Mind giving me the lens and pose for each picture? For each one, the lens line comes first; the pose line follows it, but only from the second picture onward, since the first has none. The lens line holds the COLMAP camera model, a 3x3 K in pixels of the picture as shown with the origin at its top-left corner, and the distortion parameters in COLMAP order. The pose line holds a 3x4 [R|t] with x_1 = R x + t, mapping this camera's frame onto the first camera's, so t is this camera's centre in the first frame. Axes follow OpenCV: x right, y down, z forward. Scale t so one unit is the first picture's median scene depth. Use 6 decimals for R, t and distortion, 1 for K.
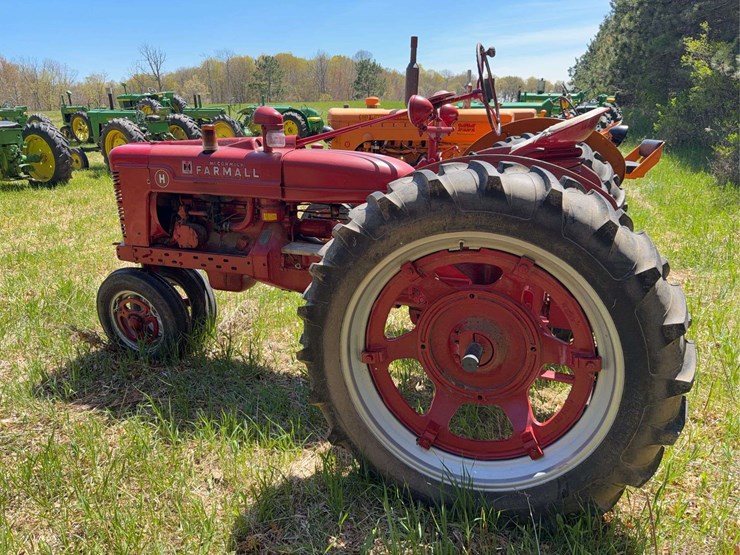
lens RADIAL K [[529.5, 0, 368.1], [0, 529.5, 286.5], [0, 0, 1]] dist [0.070288, -0.117945]
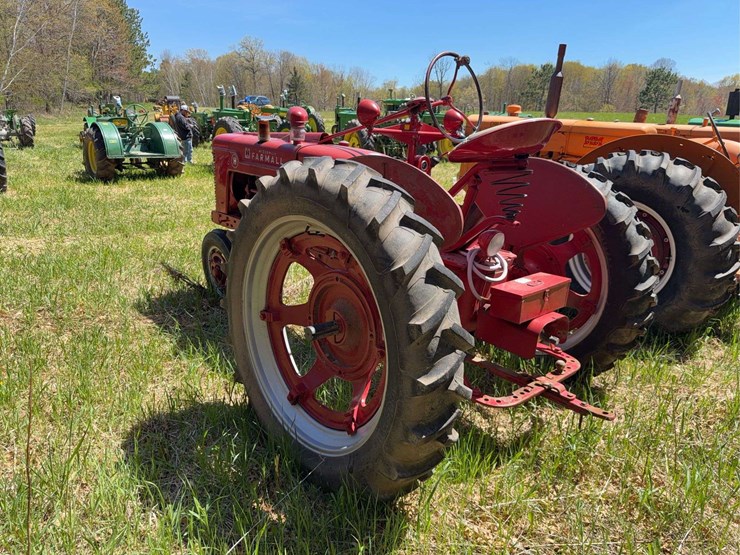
lens RADIAL K [[529.5, 0, 368.1], [0, 529.5, 286.5], [0, 0, 1]] dist [0.070288, -0.117945]
pose [[0.876201, 0.184752, -0.445128, 0.707494], [-0.190648, 0.981138, 0.031948, -0.013445], [0.442634, 0.056870, 0.894897, 0.030827]]
